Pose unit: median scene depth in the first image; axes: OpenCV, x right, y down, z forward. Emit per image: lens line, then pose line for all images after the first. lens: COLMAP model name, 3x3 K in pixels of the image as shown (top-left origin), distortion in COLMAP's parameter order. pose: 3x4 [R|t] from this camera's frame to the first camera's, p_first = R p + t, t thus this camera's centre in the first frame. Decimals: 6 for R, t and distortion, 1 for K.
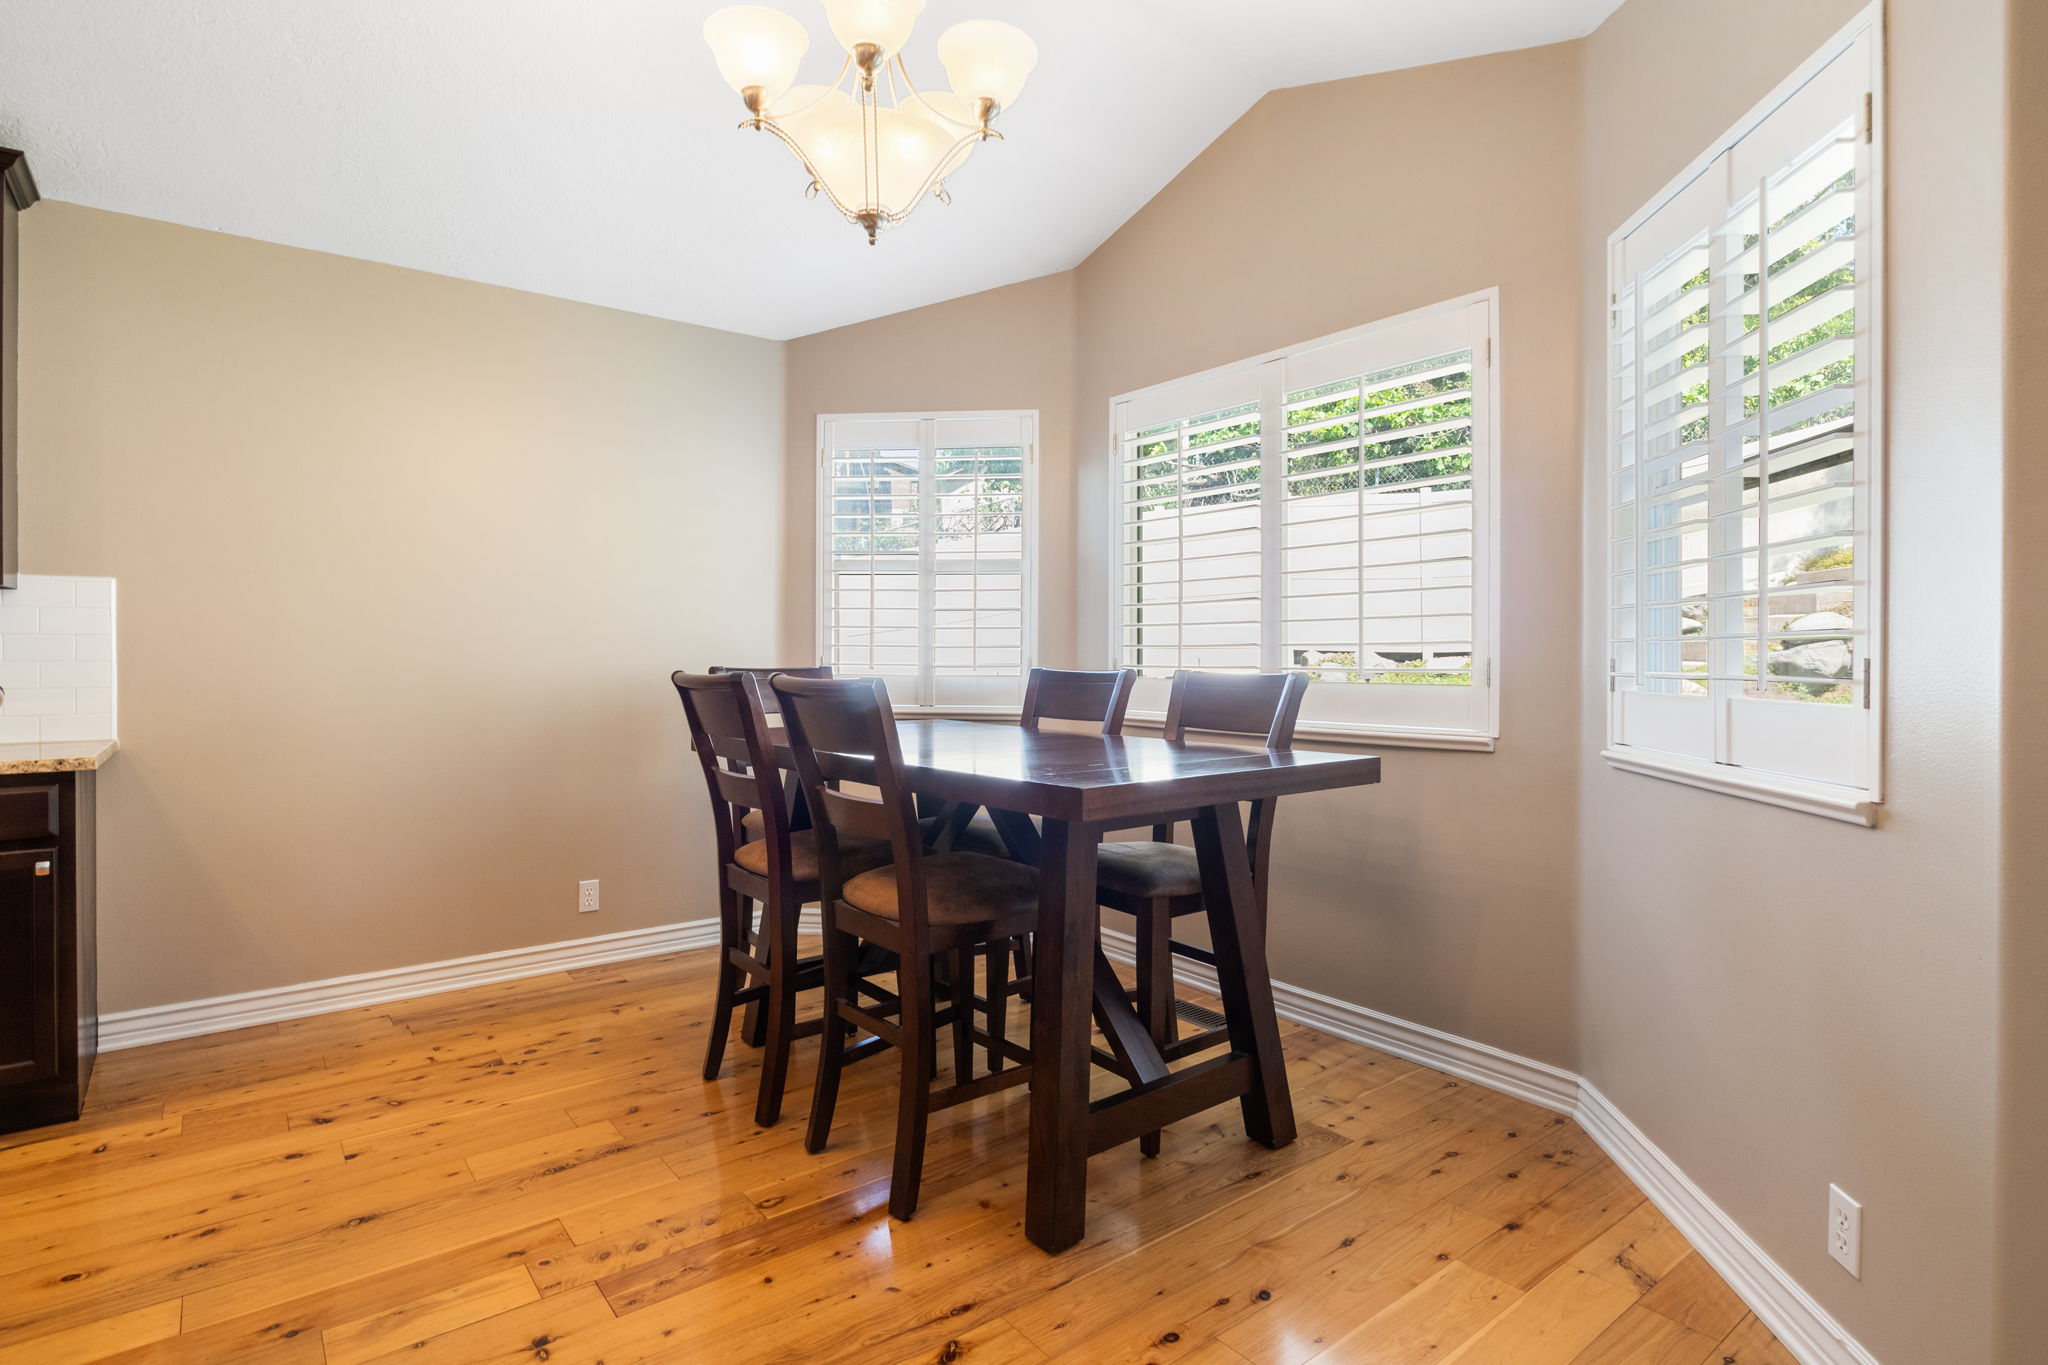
lens RADIAL K [[1036.9, 0, 1018.4], [0, 1036.9, 651.6], [0, 0, 1]] dist [-0.003348, -0.001940]
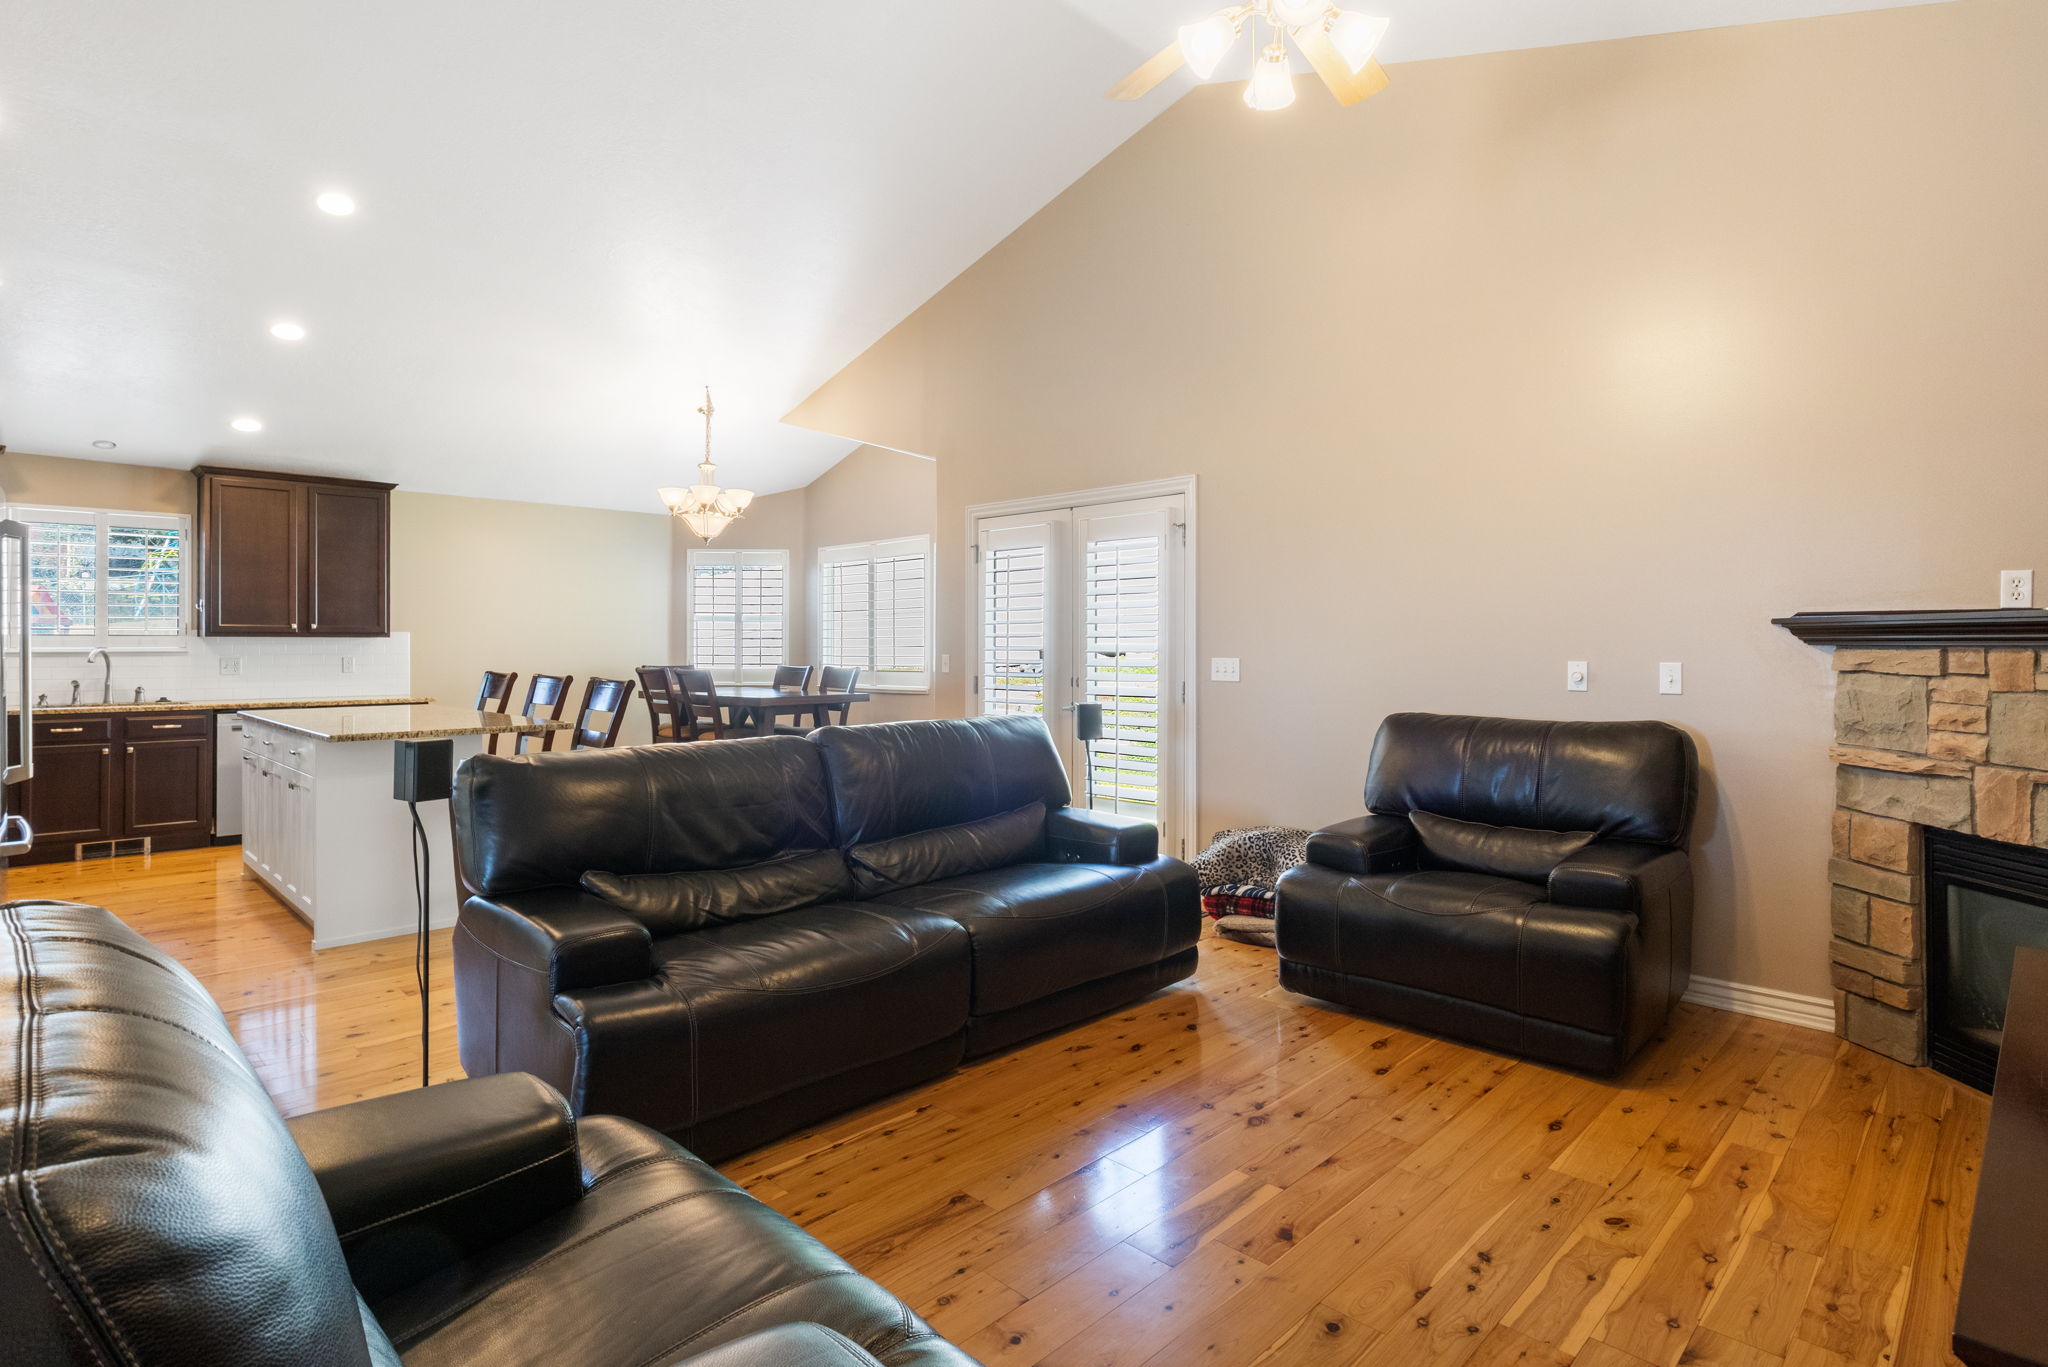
lens RADIAL K [[1036.9, 0, 1018.4], [0, 1036.9, 652.6], [0, 0, 1]] dist [-0.003348, -0.001940]
pose [[0.991622, 0.000757, 0.129174, 0.346816], [-0.001853, 0.999963, 0.008363, -0.049520], [-0.129163, -0.008532, 0.991587, -1.995667]]
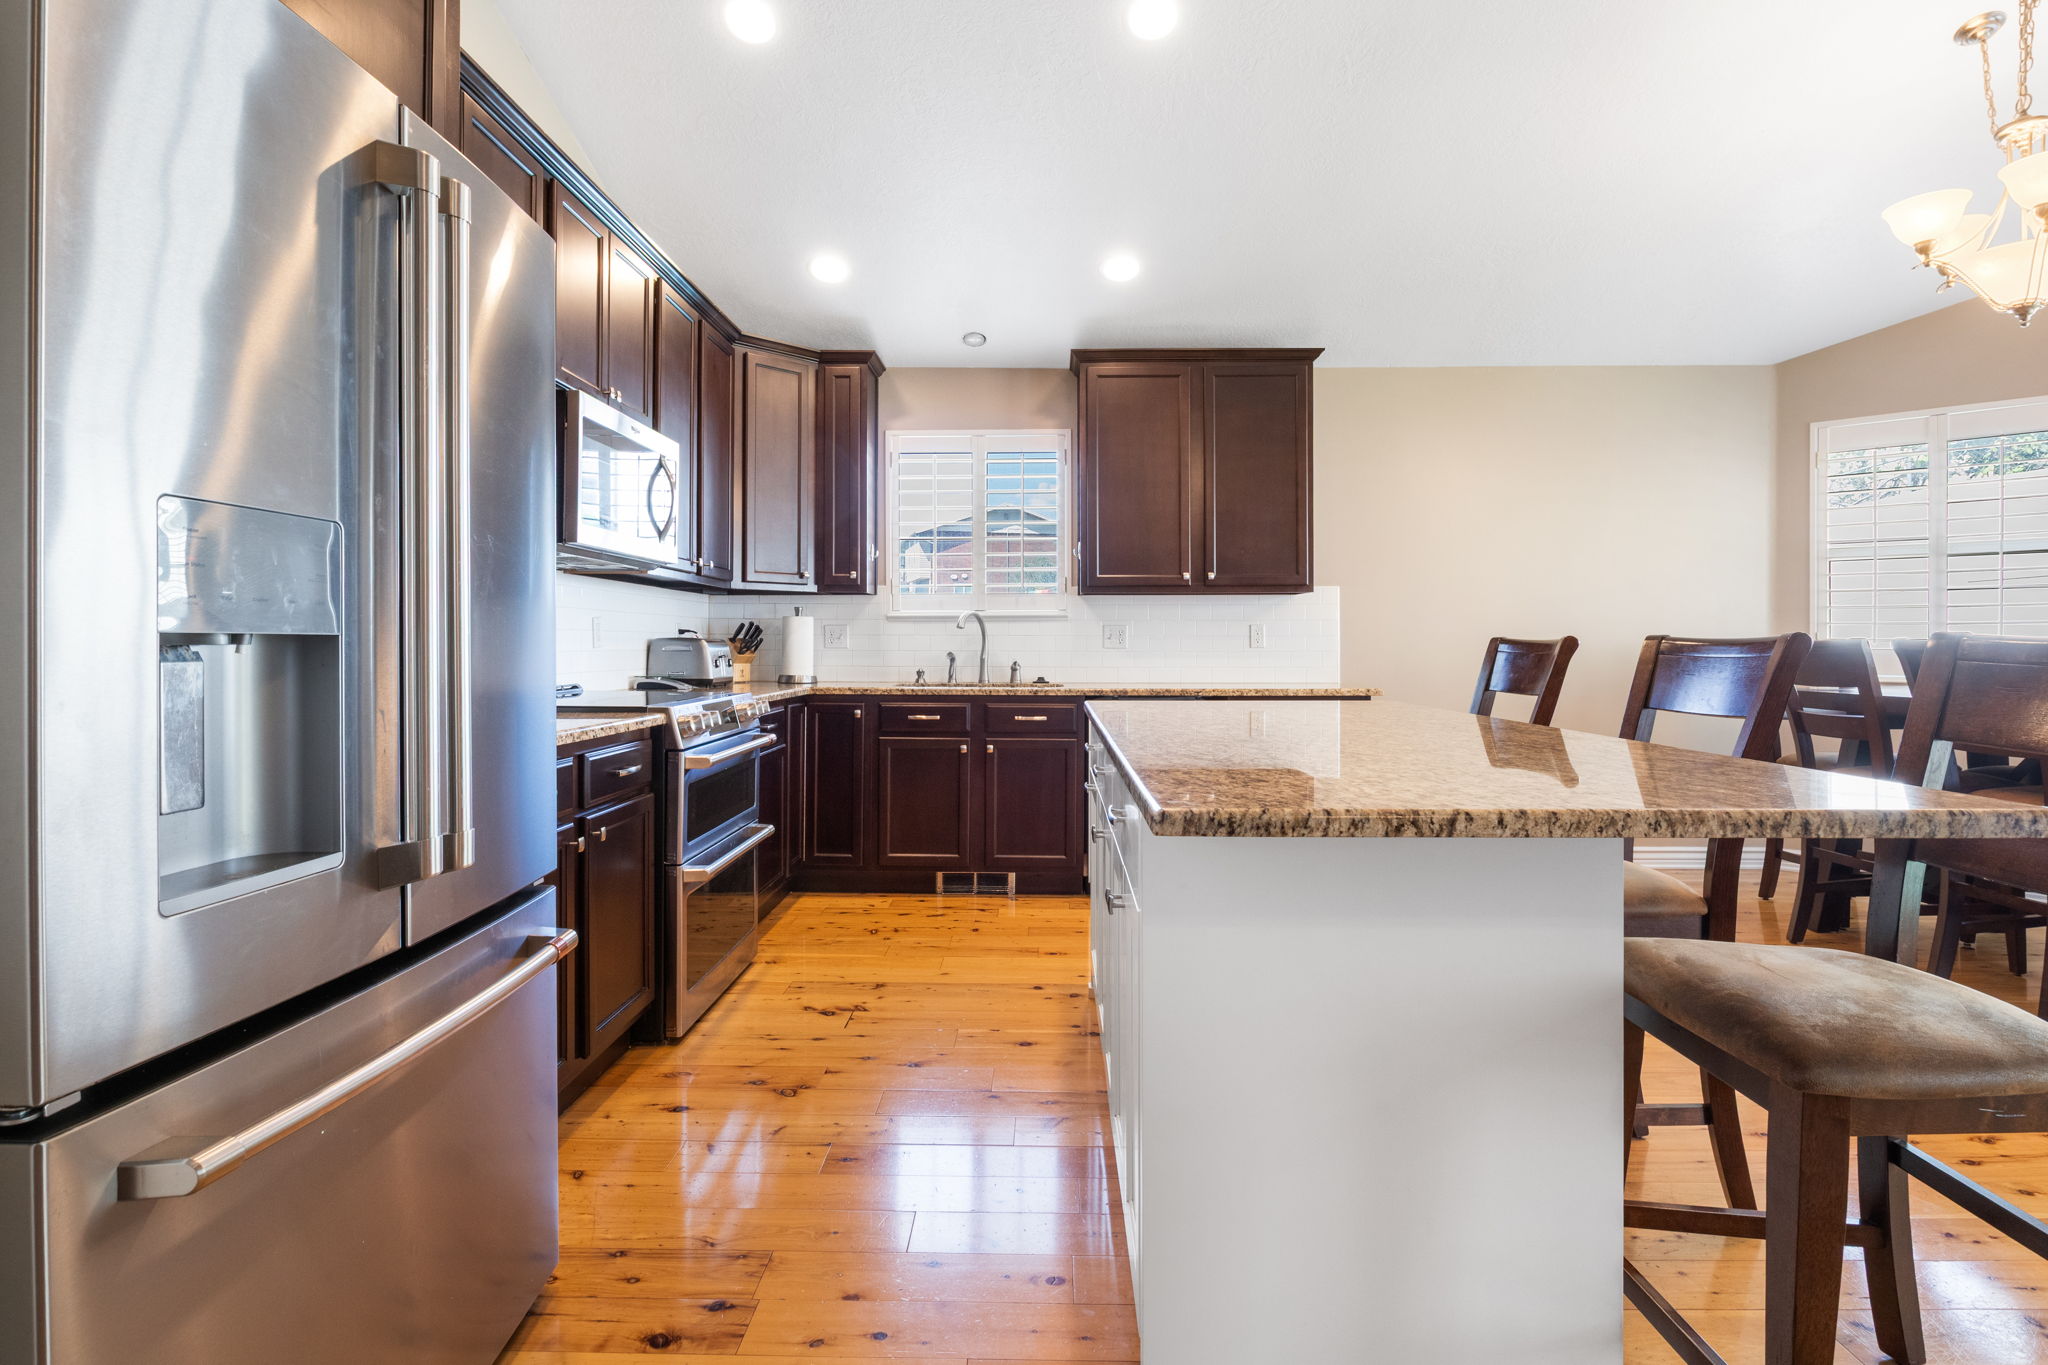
lens RADIAL K [[1034.3, 0, 1022.1], [0, 1034.3, 642.1], [0, 0, 1]] dist [-0.003331, -0.000161]
pose [[0.779570, -0.000922, -0.626314, -0.250319], [0.001961, 0.999998, 0.000969, 0.019232], [0.626311, -0.001984, 0.779570, -0.705353]]
